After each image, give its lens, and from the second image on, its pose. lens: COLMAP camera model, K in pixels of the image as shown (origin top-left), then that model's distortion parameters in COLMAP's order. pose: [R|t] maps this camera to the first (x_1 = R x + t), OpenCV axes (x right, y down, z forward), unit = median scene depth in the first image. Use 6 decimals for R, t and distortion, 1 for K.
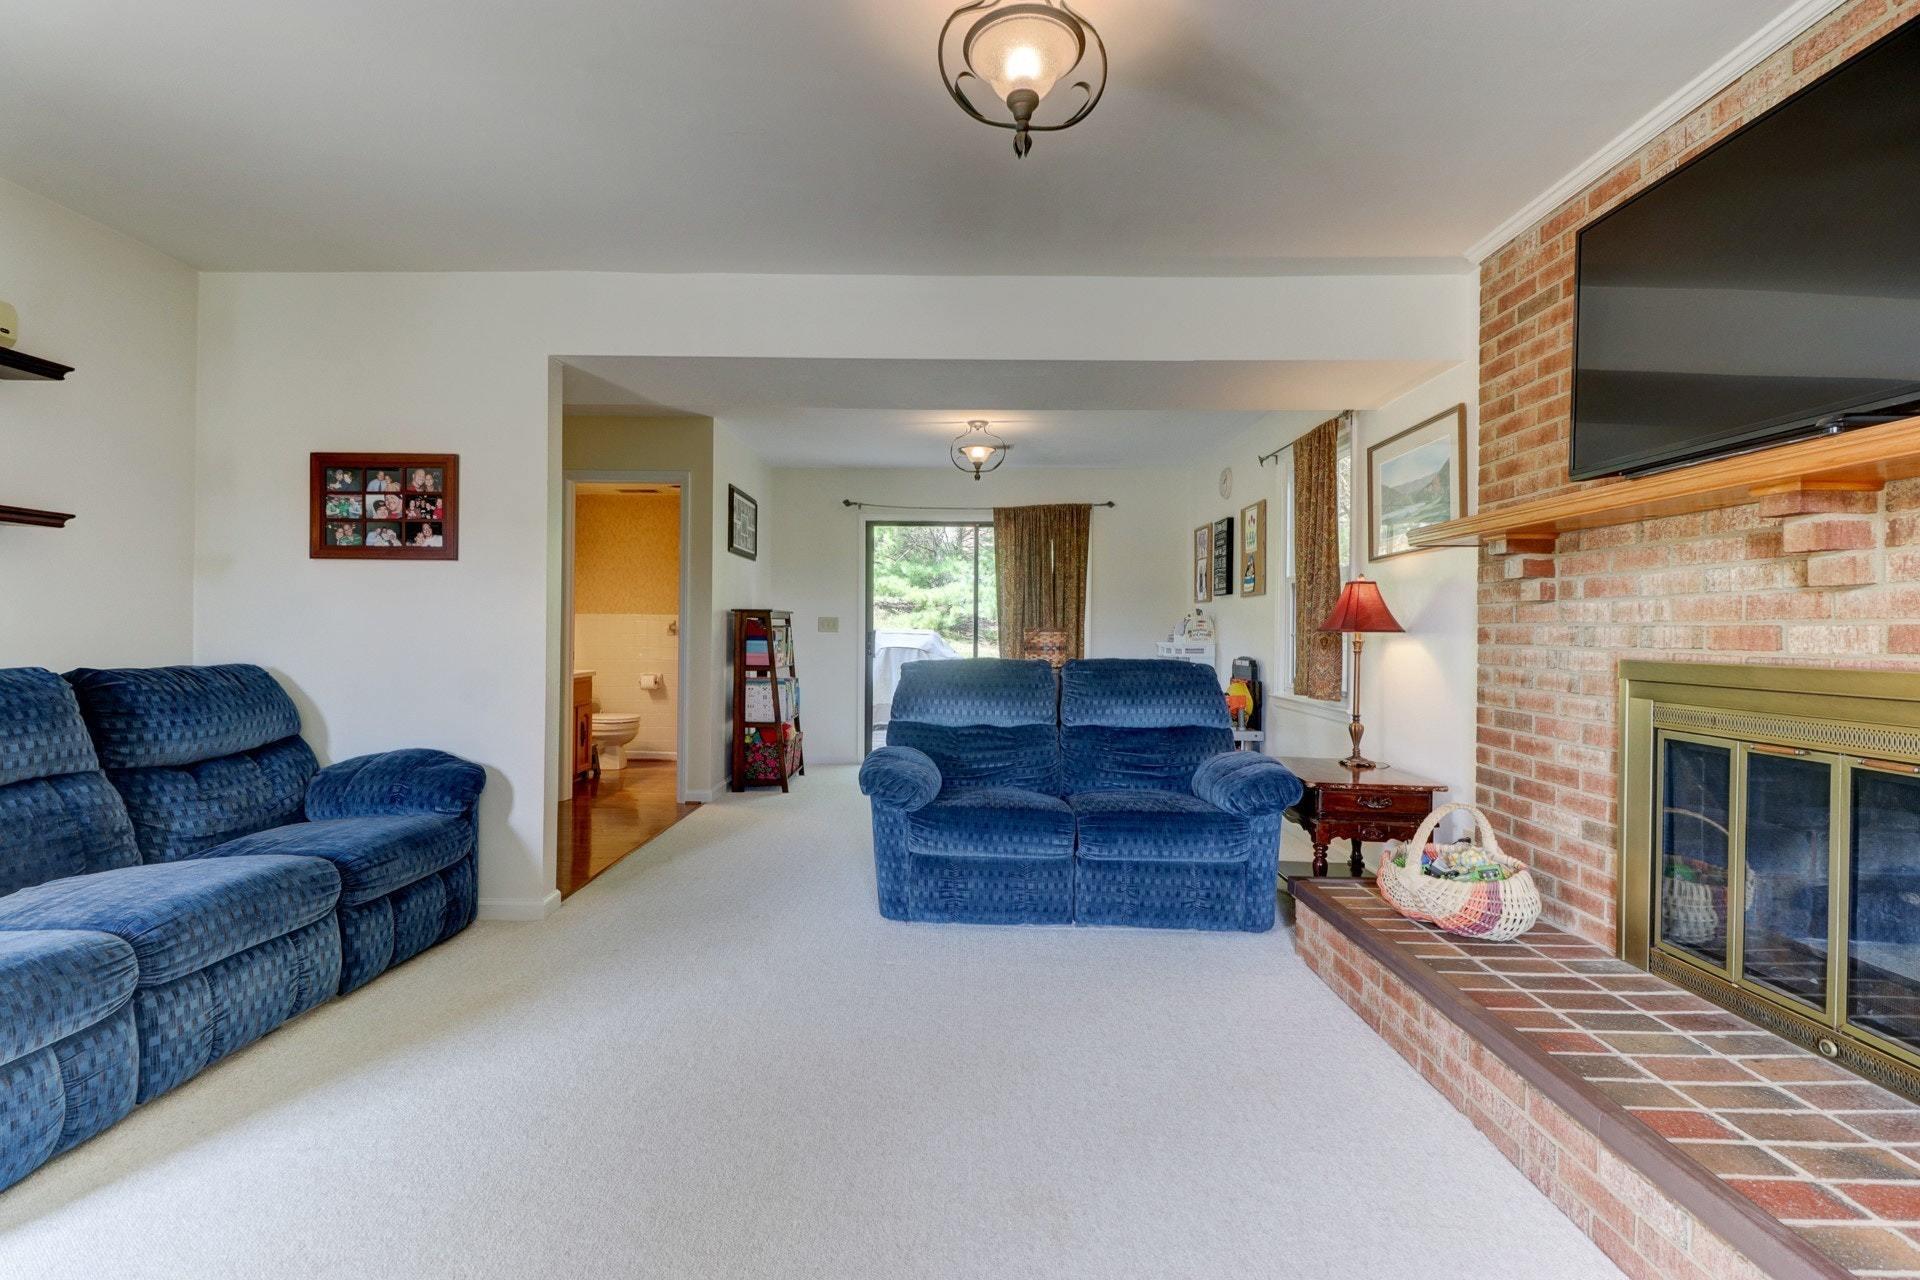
lens RADIAL K [[883.3, 0, 960.0], [0, 883.3, 640.0], [0, 0, 1]] dist [0.000702, -0.017152]
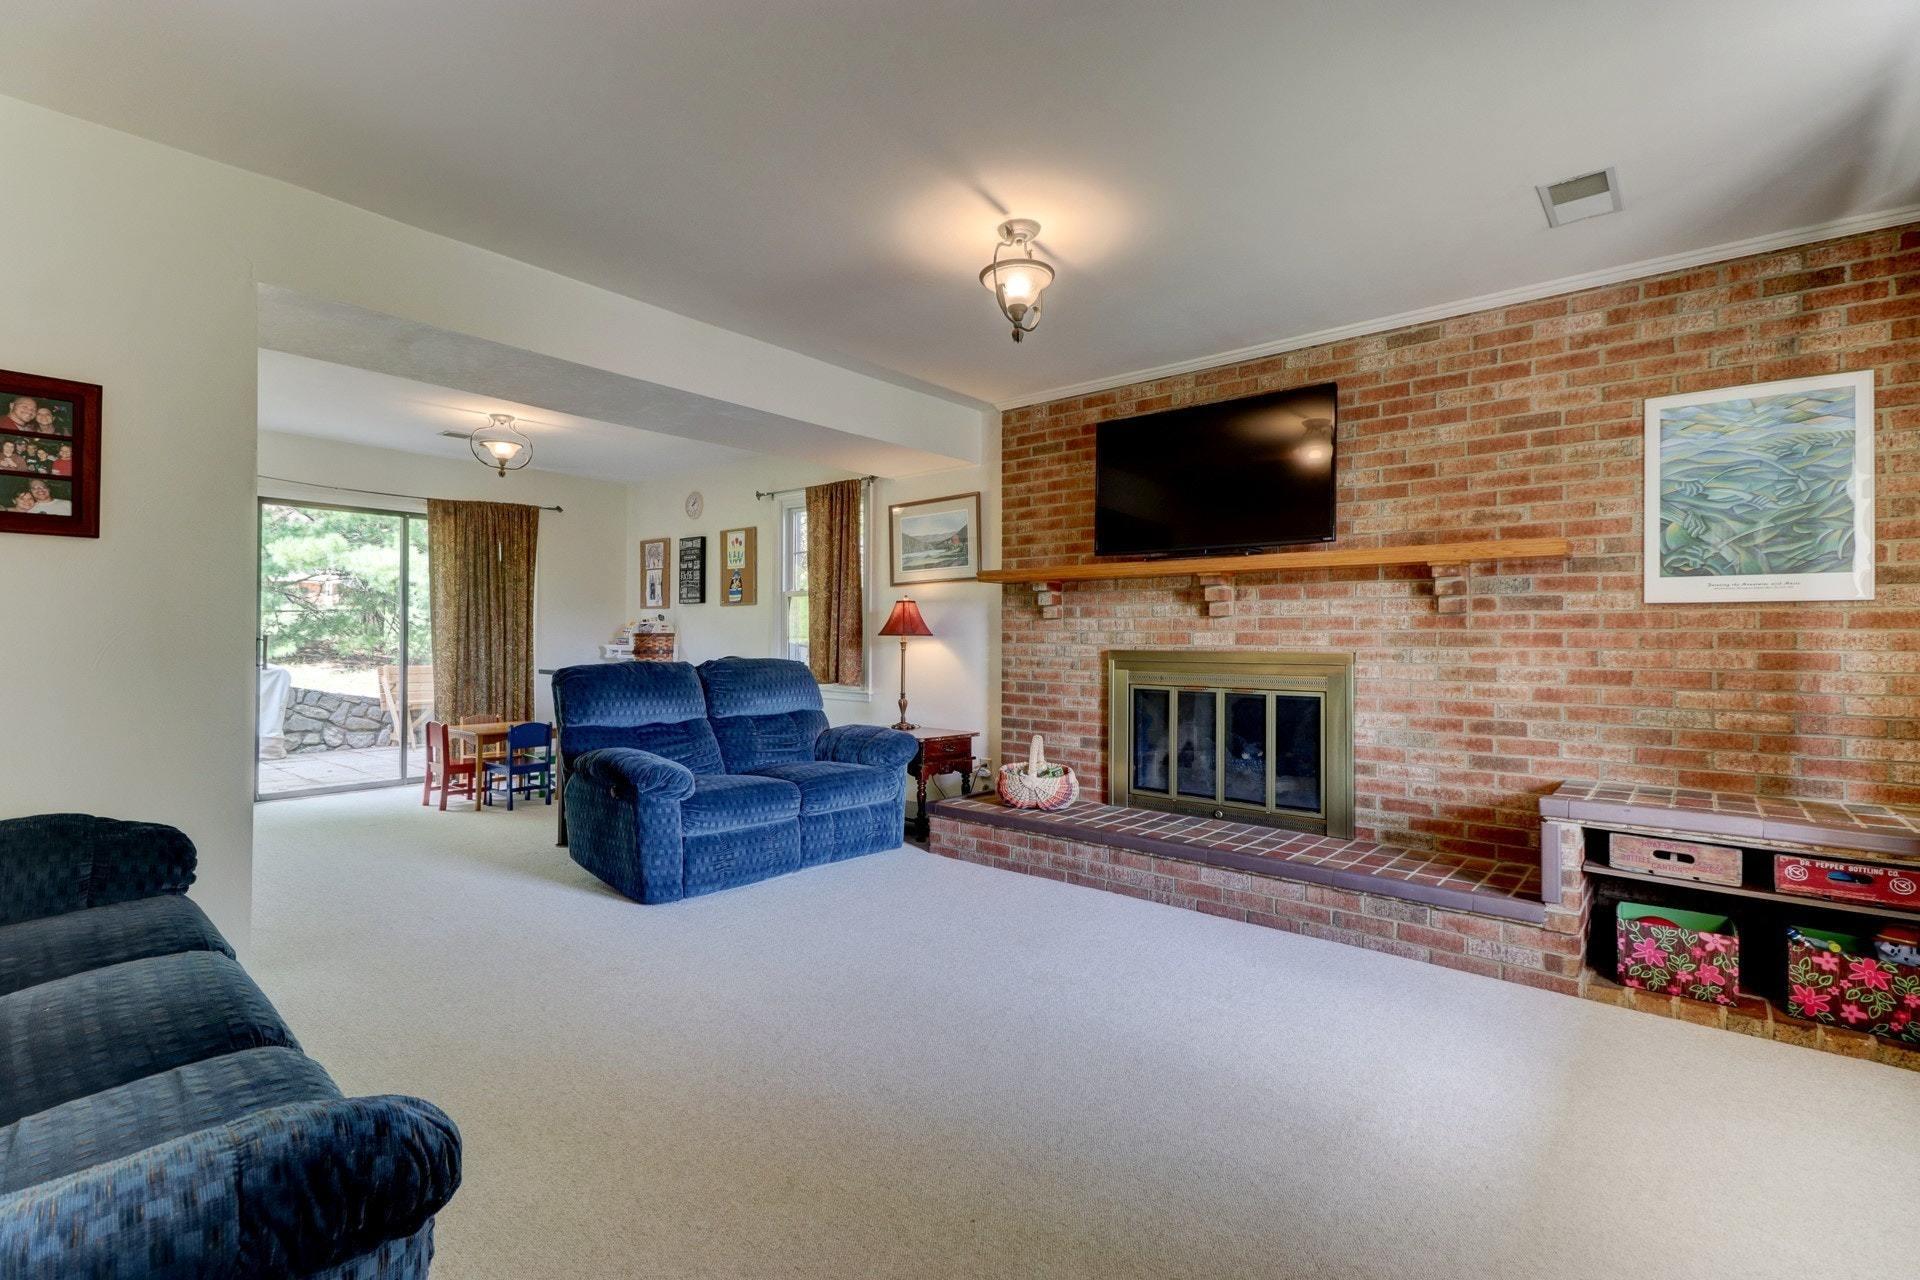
lens RADIAL K [[883.3, 0, 960.0], [0, 883.3, 640.0], [0, 0, 1]] dist [0.000702, -0.017152]
pose [[0.614575, -0.008130, 0.788816, -0.765677], [0.009561, 0.999950, 0.002857, -0.006491], [-0.788800, 0.005786, 0.614622, 0.050763]]
